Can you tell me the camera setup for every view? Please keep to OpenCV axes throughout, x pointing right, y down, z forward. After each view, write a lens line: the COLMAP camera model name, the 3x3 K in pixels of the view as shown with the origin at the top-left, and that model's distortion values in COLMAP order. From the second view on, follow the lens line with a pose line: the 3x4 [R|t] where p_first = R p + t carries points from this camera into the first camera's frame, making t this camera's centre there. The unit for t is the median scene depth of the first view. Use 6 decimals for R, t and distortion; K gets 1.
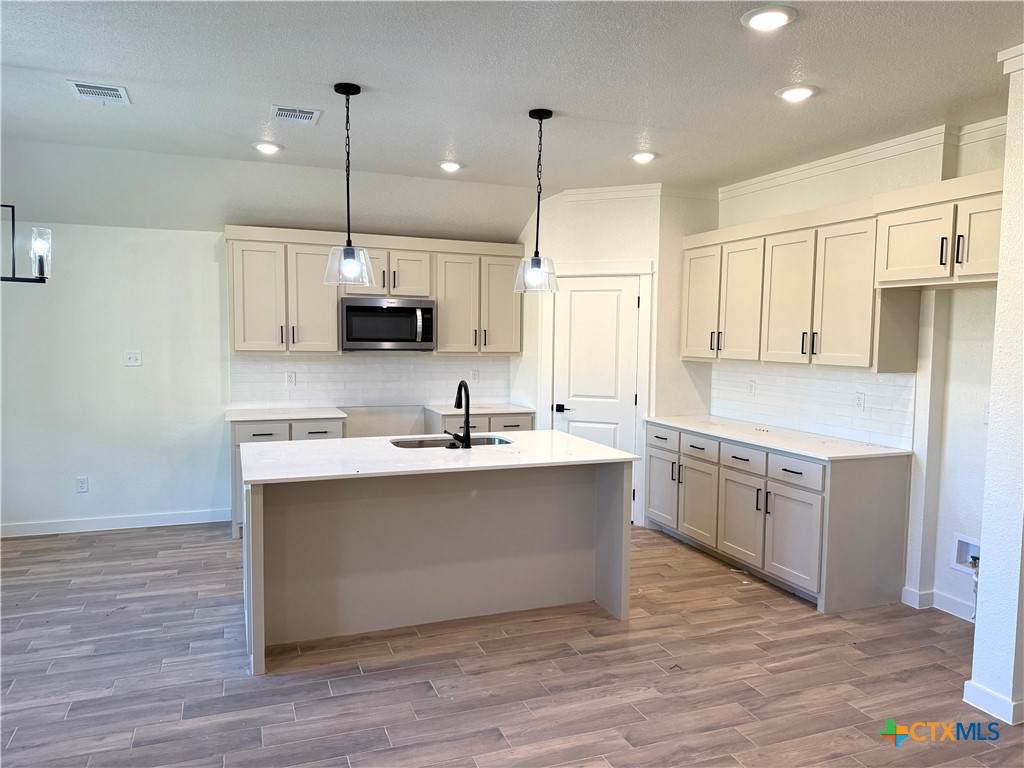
lens RADIAL K [[730.2, 0, 506.0], [0, 730.2, 389.2], [0, 0, 1]] dist [0.081455, -0.053277]
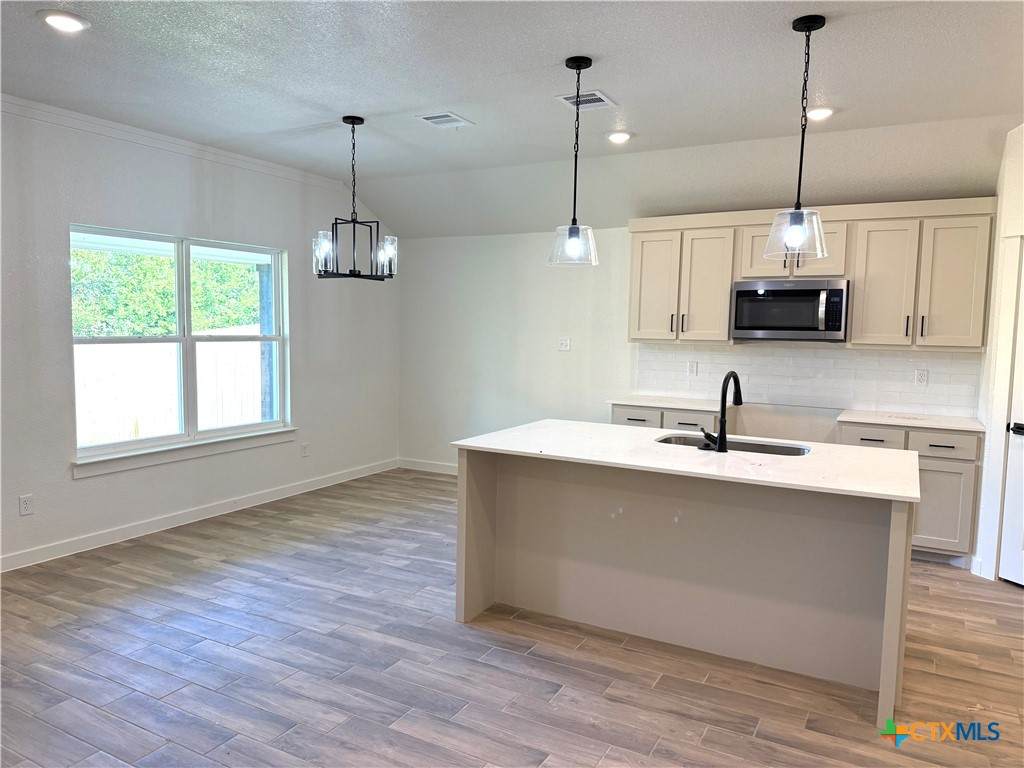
lens RADIAL K [[730.2, 0, 511.7], [0, 730.2, 390.7], [0, 0, 1]] dist [0.081455, -0.053277]
pose [[0.660266, 0.070601, -0.747706, 0.441049], [-0.067856, 0.997108, 0.034231, -0.002380], [0.747960, 0.028135, 0.663148, 0.272622]]
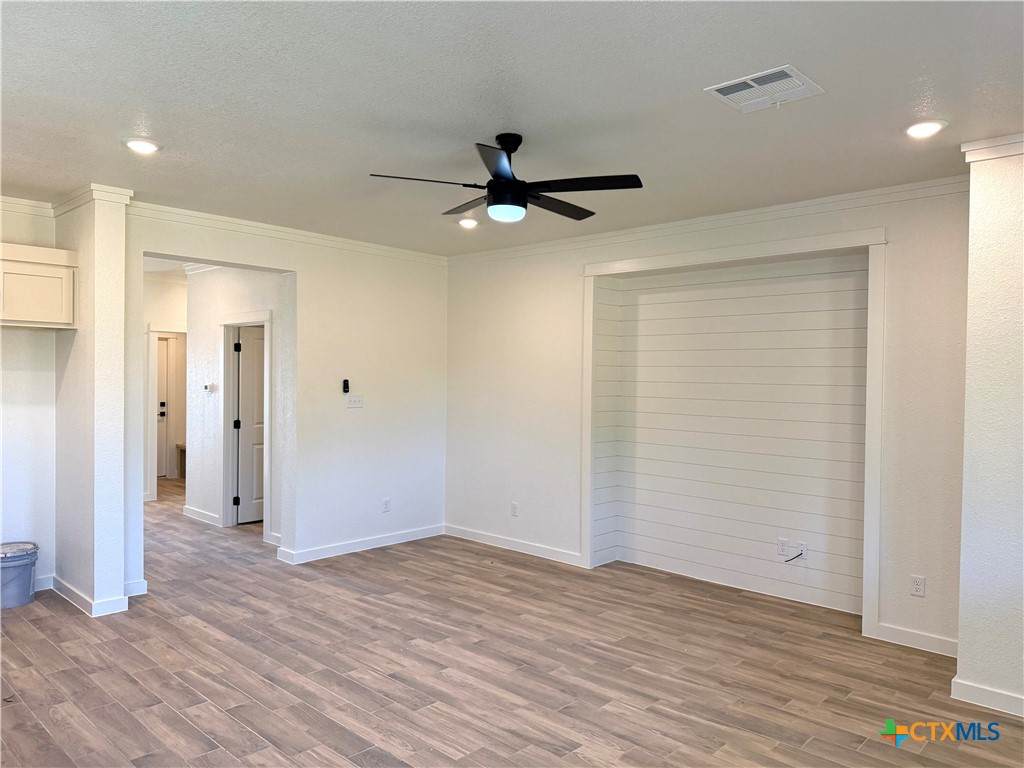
lens RADIAL K [[730.2, 0, 510.0], [0, 730.2, 384.6], [0, 0, 1]] dist [0.081455, -0.053277]
pose [[-0.438449, -0.034742, 0.898084, -0.883596], [0.033156, 0.997947, 0.054792, -0.086415], [-0.898144, 0.053800, -0.436398, 0.708500]]
